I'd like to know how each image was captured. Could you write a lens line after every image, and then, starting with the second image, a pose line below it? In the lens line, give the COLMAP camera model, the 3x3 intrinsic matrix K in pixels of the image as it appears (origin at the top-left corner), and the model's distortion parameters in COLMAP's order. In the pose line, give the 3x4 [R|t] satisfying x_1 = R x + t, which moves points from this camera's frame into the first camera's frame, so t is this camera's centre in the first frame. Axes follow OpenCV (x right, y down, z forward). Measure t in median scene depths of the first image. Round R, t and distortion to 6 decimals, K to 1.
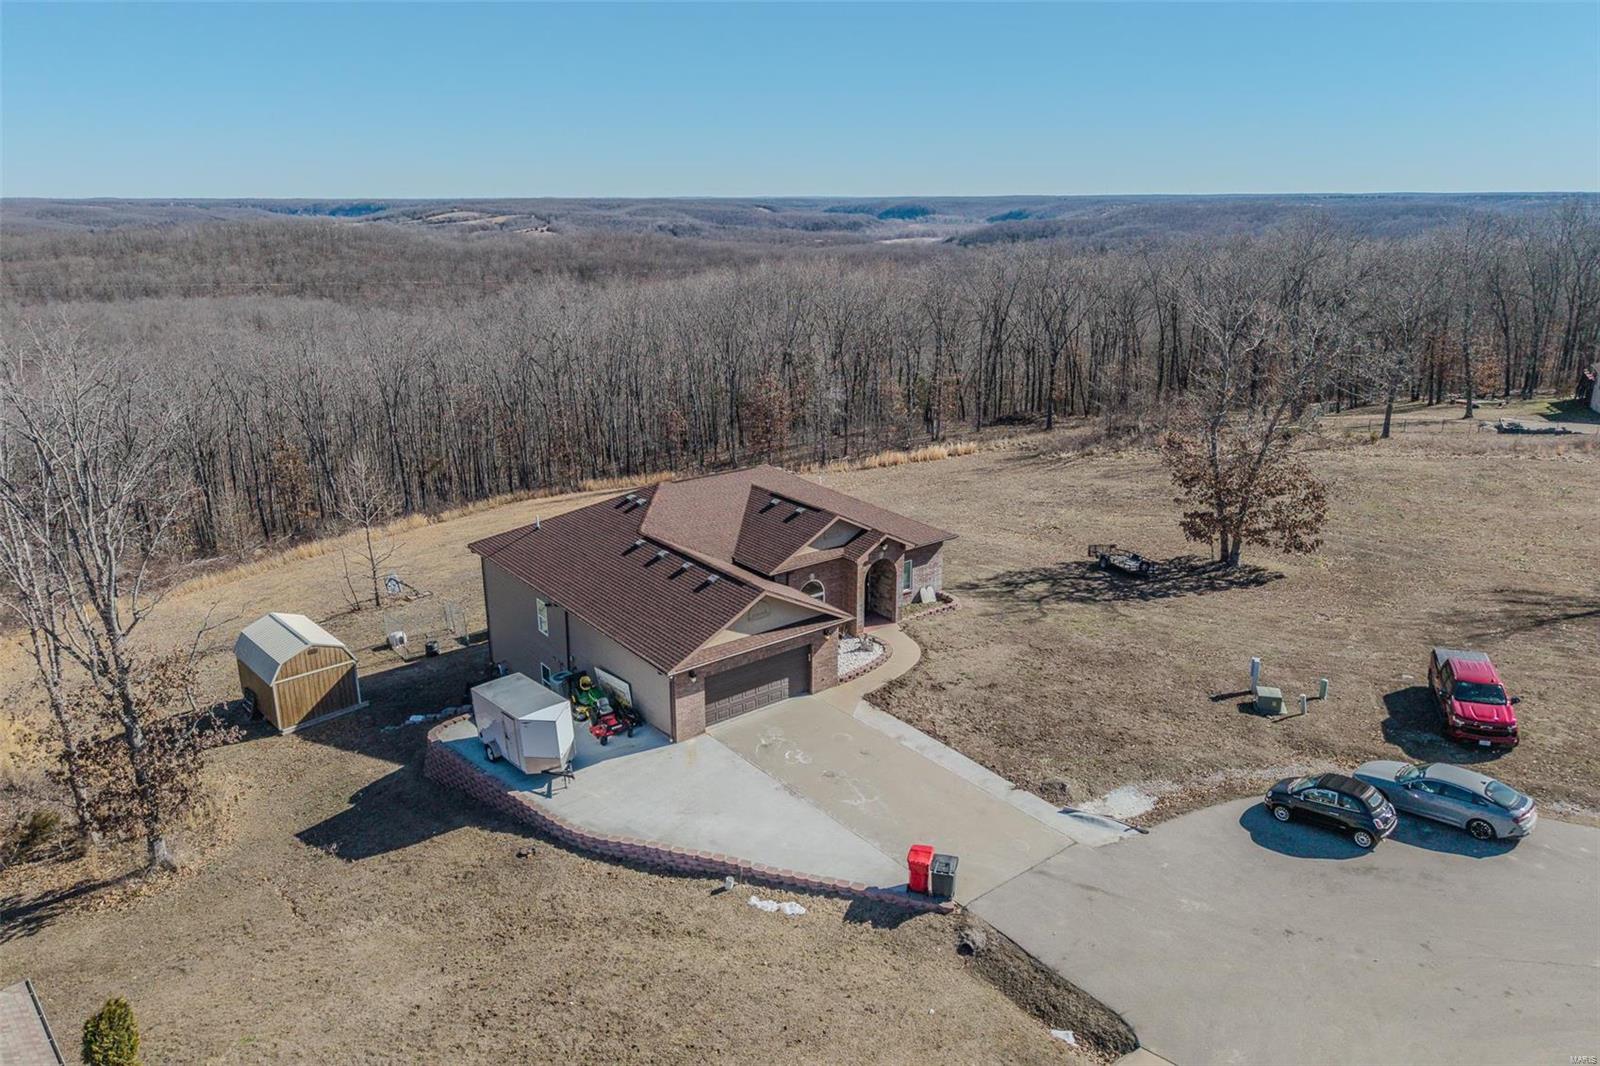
lens RADIAL K [[1085.5, 0, 800.0], [0, 1085.5, 533.0], [0, 0, 1]] dist [0.000722, -0.004431]
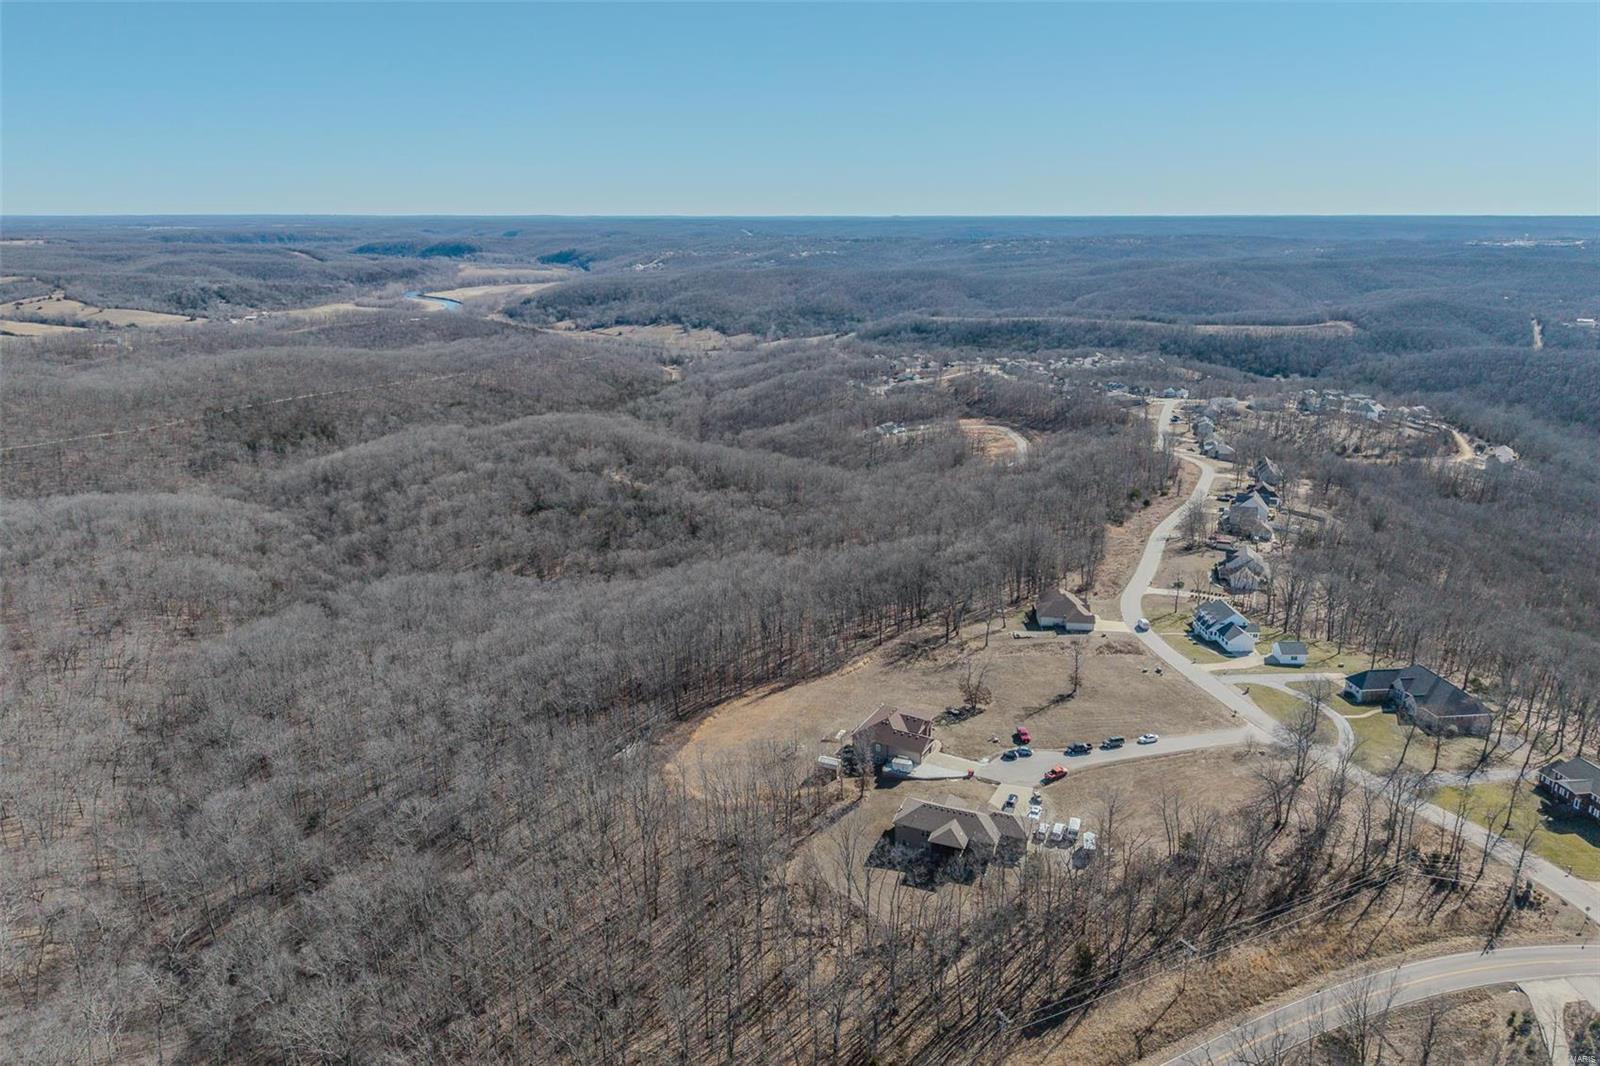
lens RADIAL K [[1085.5, 0, 800.0], [0, 1085.5, 533.0], [0, 0, 1]] dist [0.000722, -0.004431]
pose [[0.916601, -0.118666, 0.381786, -2.906459], [0.124213, 0.992203, 0.010181, -1.257693], [-0.380017, 0.038091, 0.924195, -4.488457]]
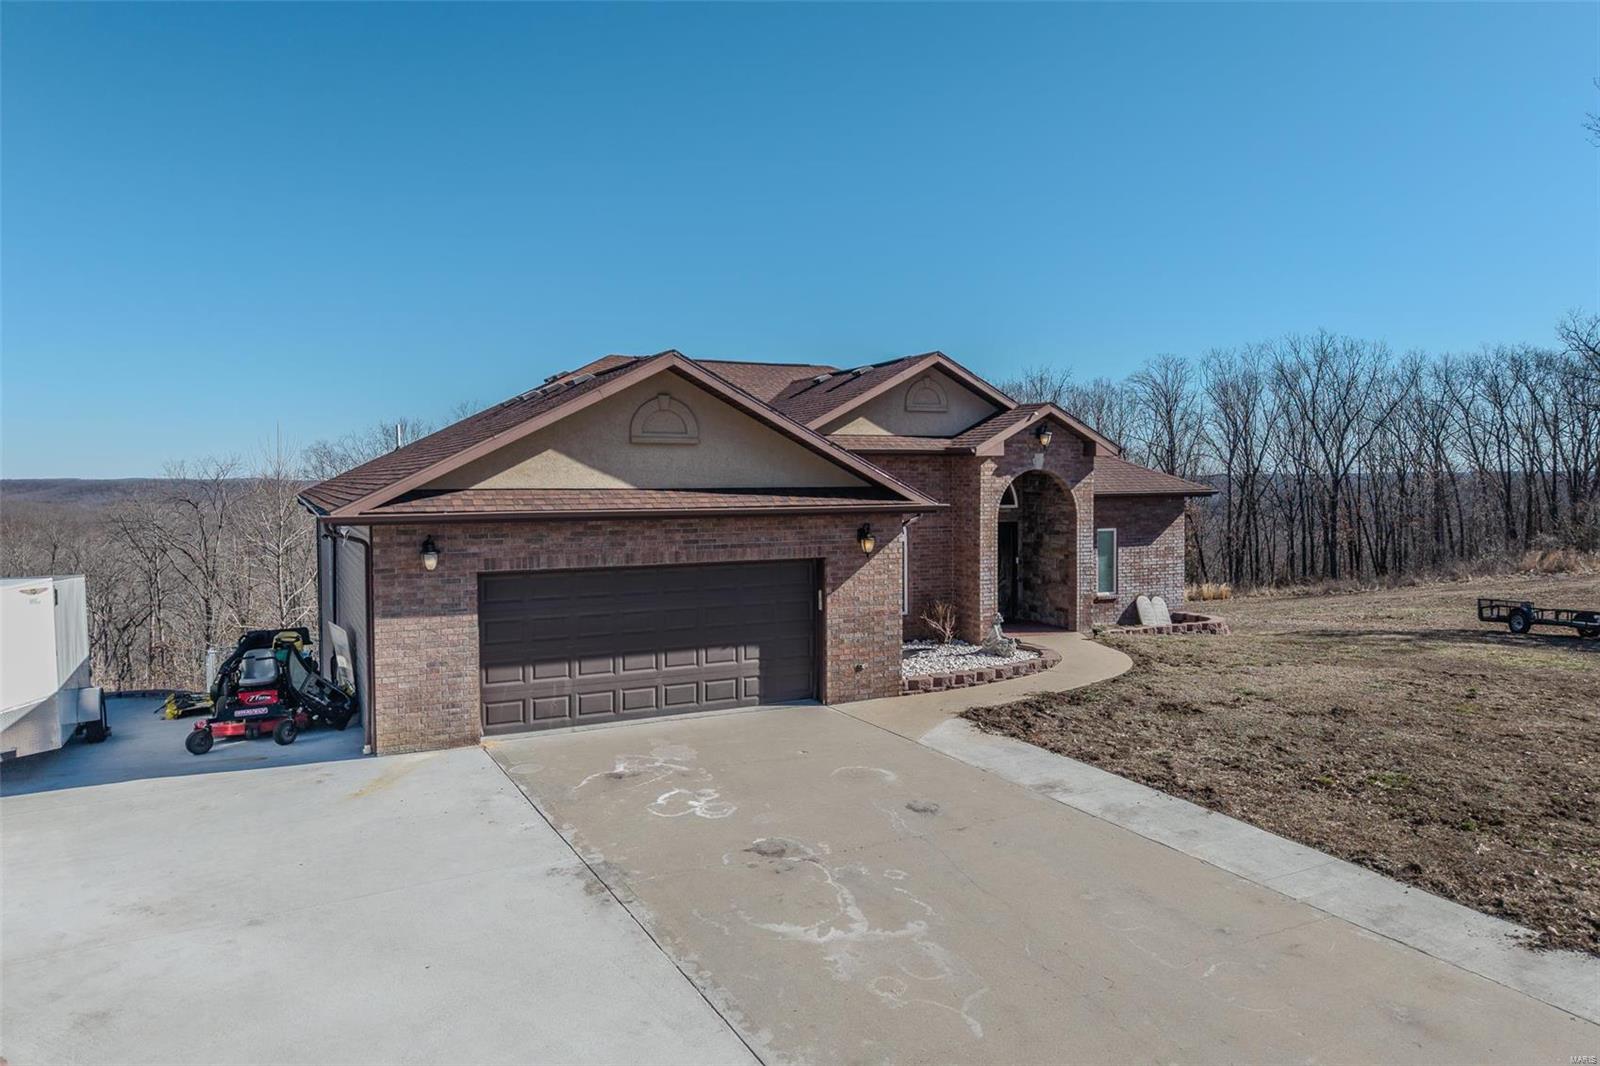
lens RADIAL K [[1085.5, 0, 800.0], [0, 1085.5, 533.0], [0, 0, 1]] dist [0.000722, -0.004431]
pose [[0.978141, 0.002971, -0.207924, 0.080446], [-0.056333, 0.966294, -0.251202, 0.187367], [0.200169, 0.257424, 0.945339, 0.631835]]
